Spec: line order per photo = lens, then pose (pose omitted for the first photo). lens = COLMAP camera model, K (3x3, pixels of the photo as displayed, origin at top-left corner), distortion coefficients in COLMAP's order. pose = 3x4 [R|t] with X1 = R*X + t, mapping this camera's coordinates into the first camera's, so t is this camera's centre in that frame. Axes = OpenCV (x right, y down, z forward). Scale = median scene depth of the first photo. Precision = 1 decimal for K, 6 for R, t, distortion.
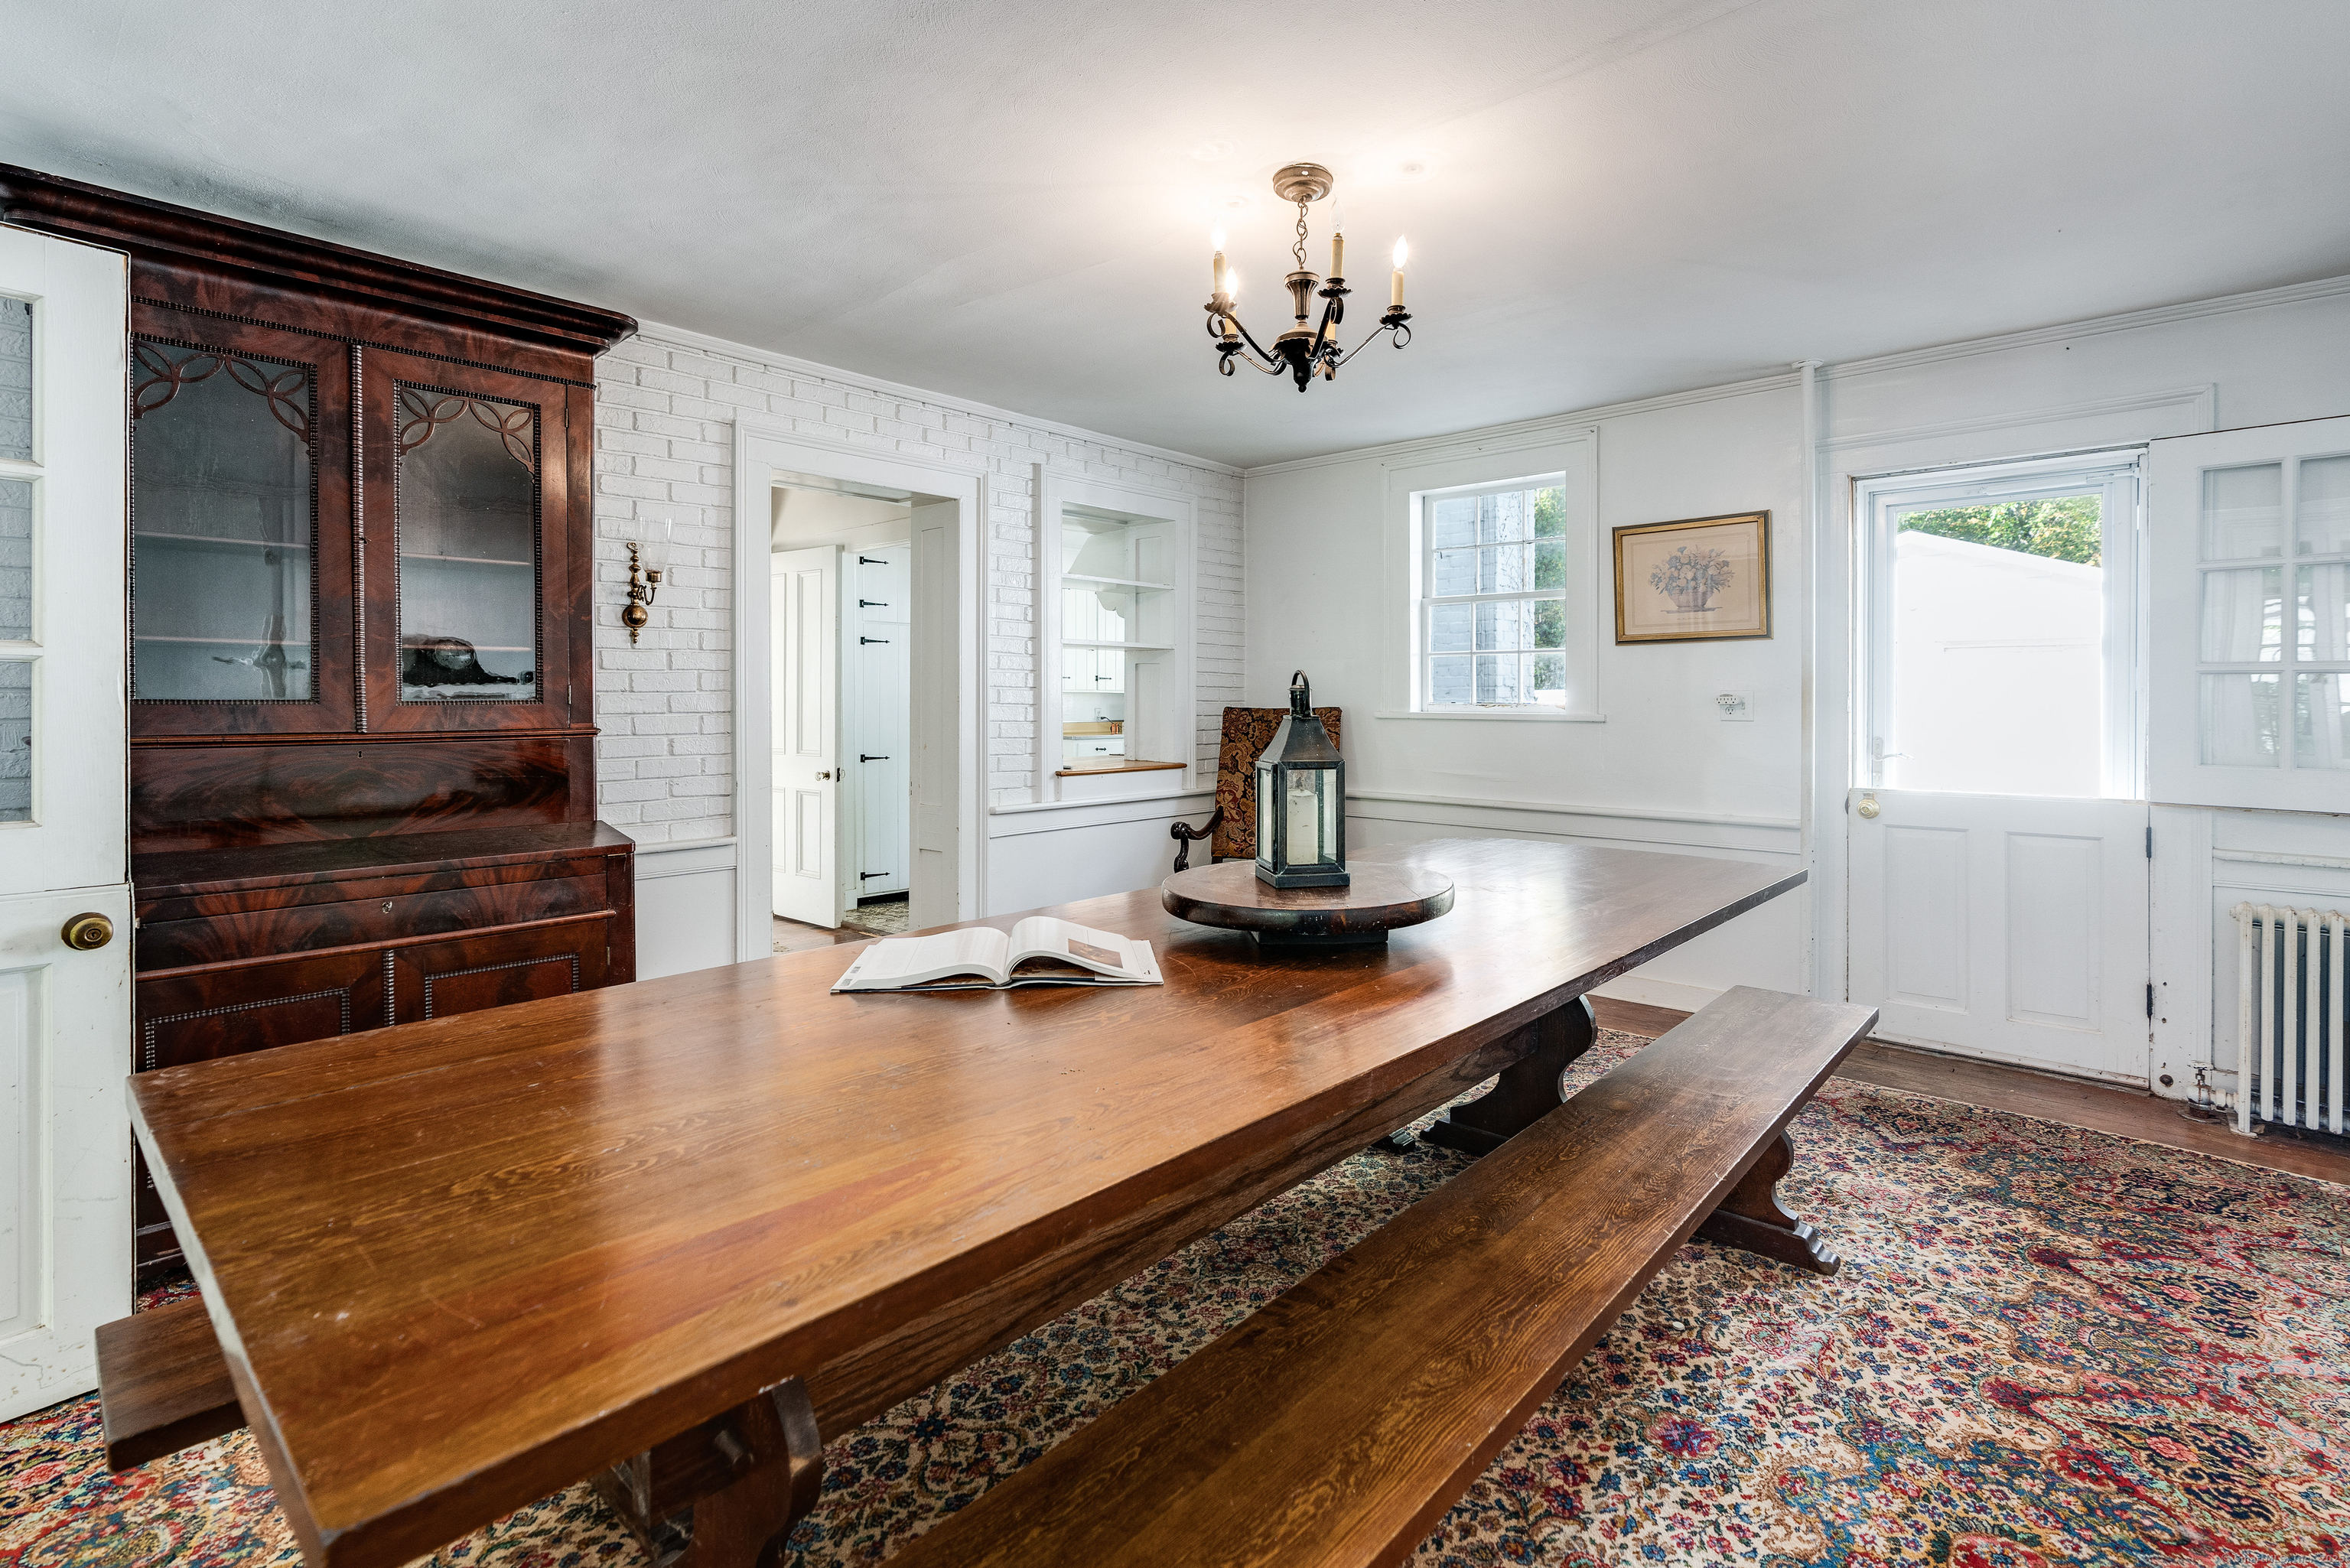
lens RADIAL K [[1130.1, 0, 1180.1], [0, 1130.1, 709.7], [0, 0, 1]] dist [-0.025741, 0.001287]
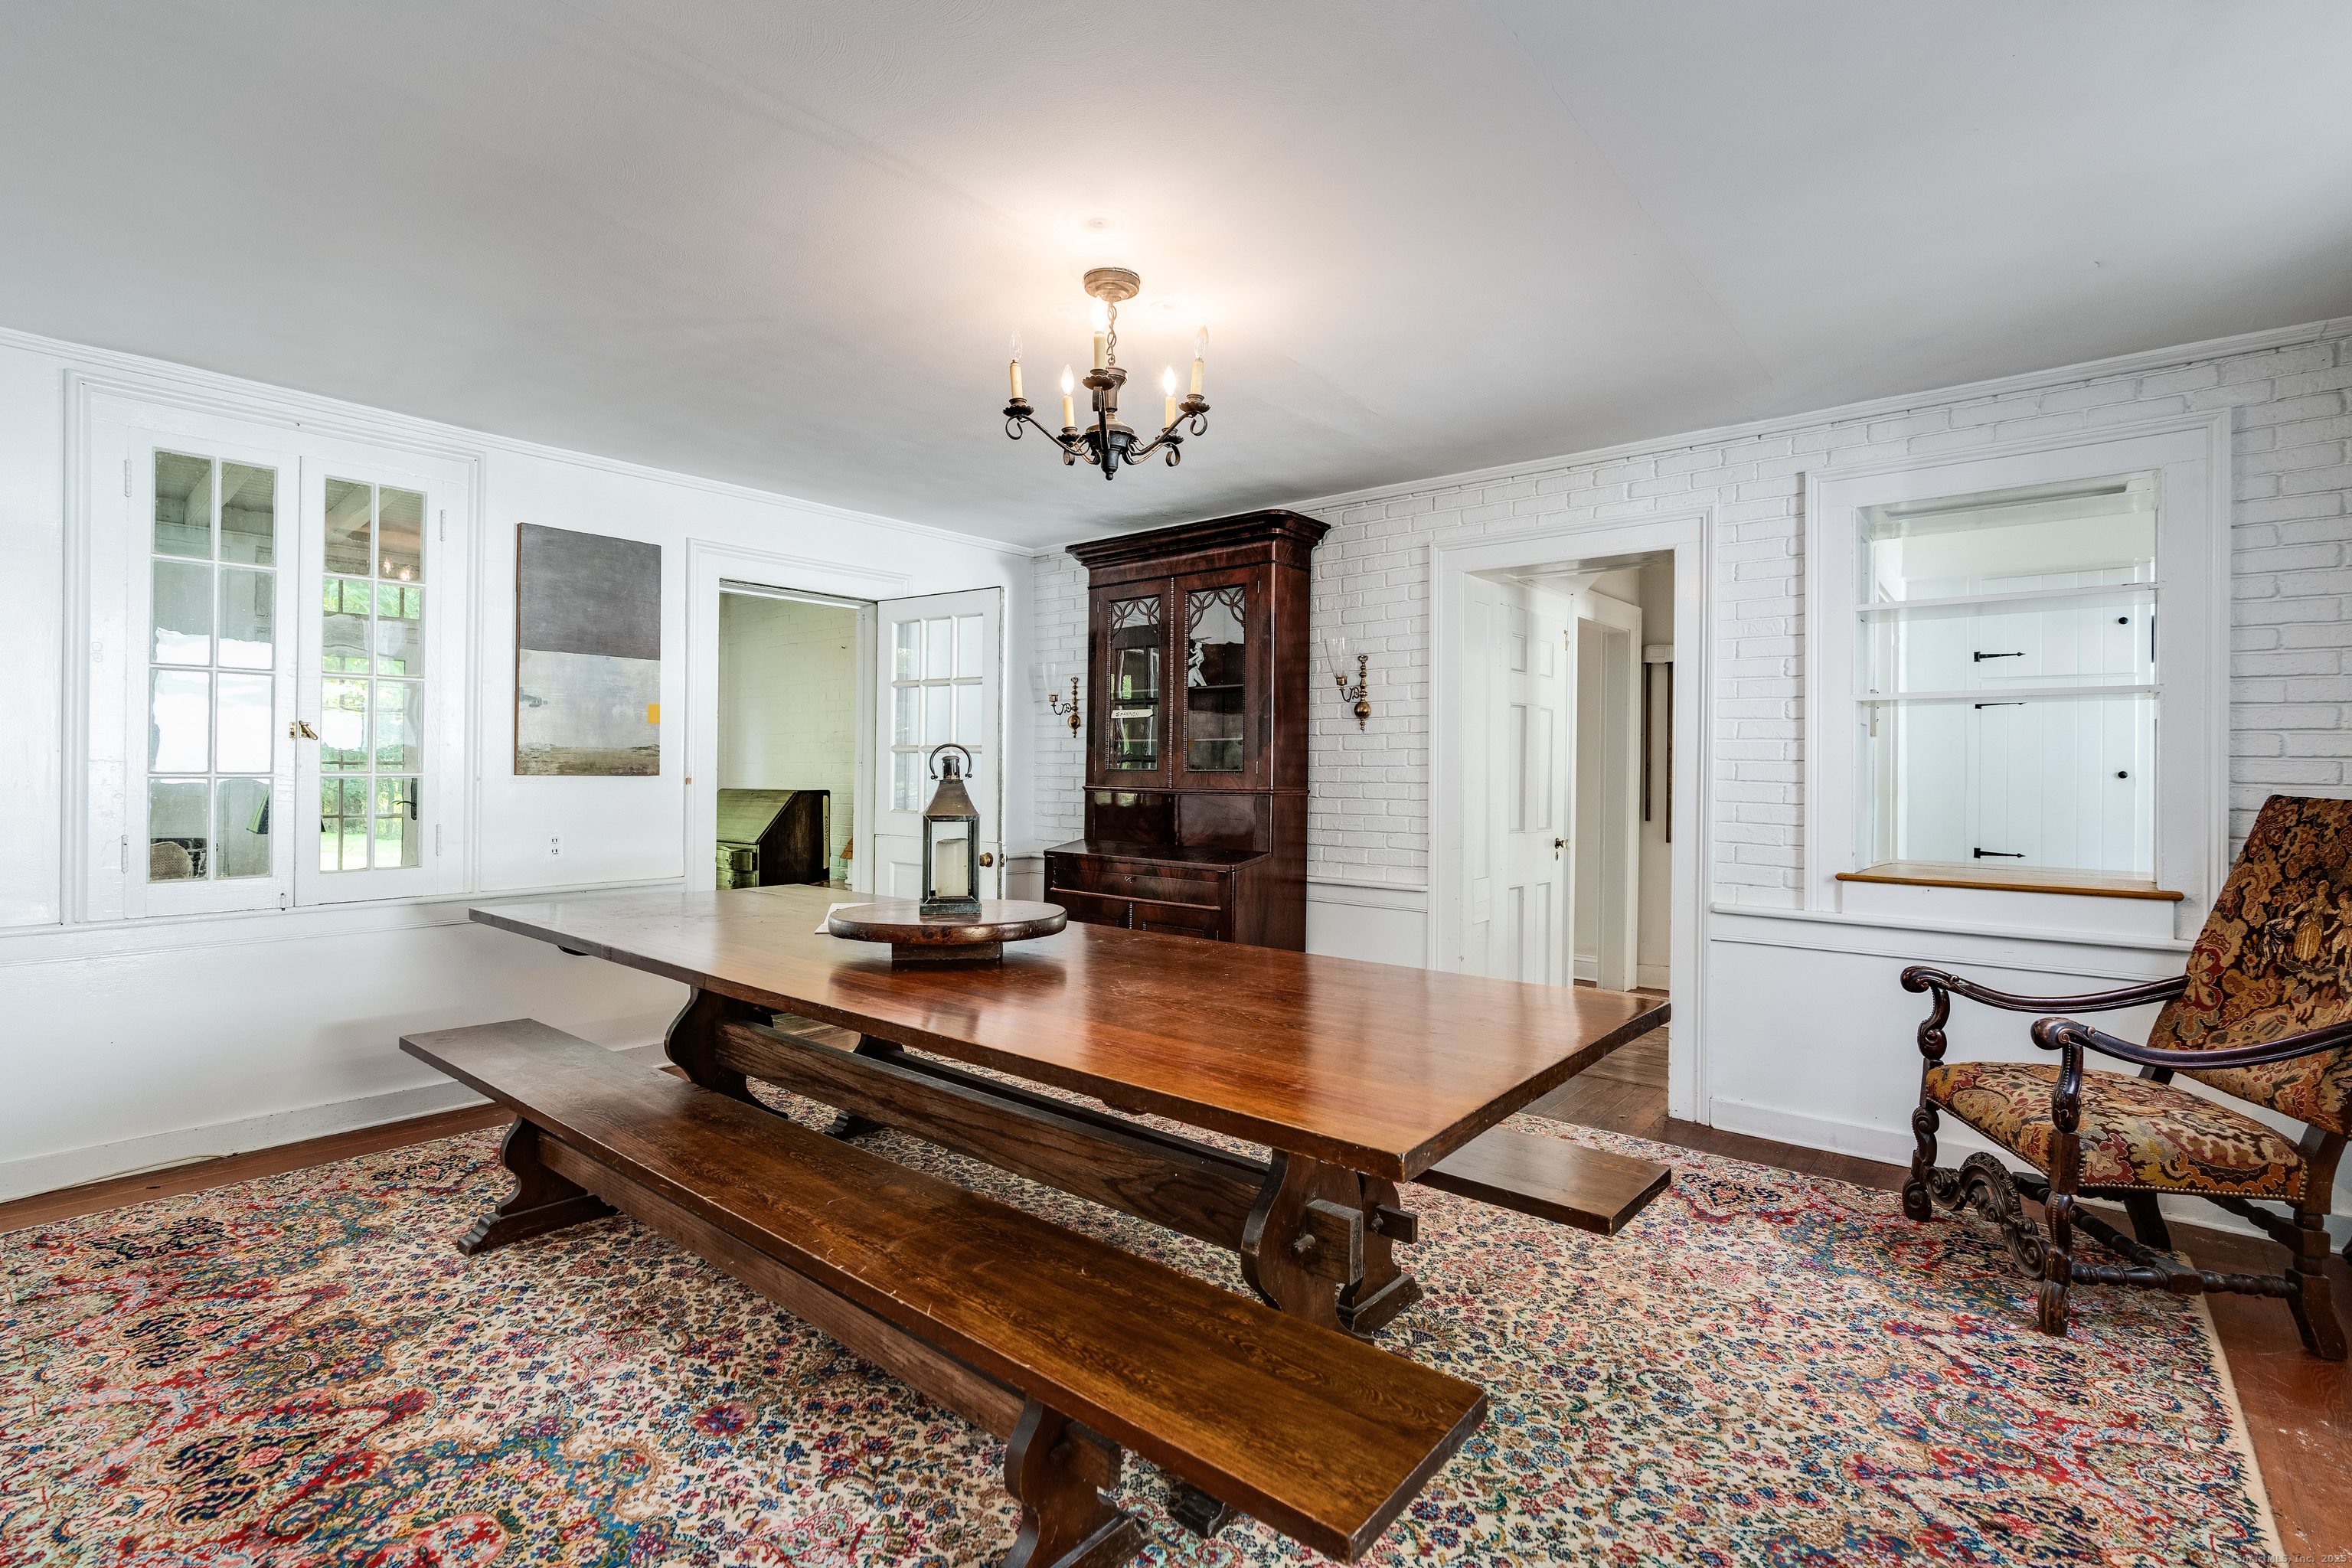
lens RADIAL K [[1046.6, 0, 1184.1], [0, 1046.6, 764.9], [0, 0, 1]] dist [-0.010638, -0.000332]
pose [[0.050546, 0.001862, -0.998720, 1.765984], [-0.012805, 0.999917, 0.001216, -0.038132], [0.998640, 0.012728, 0.050565, 1.682693]]
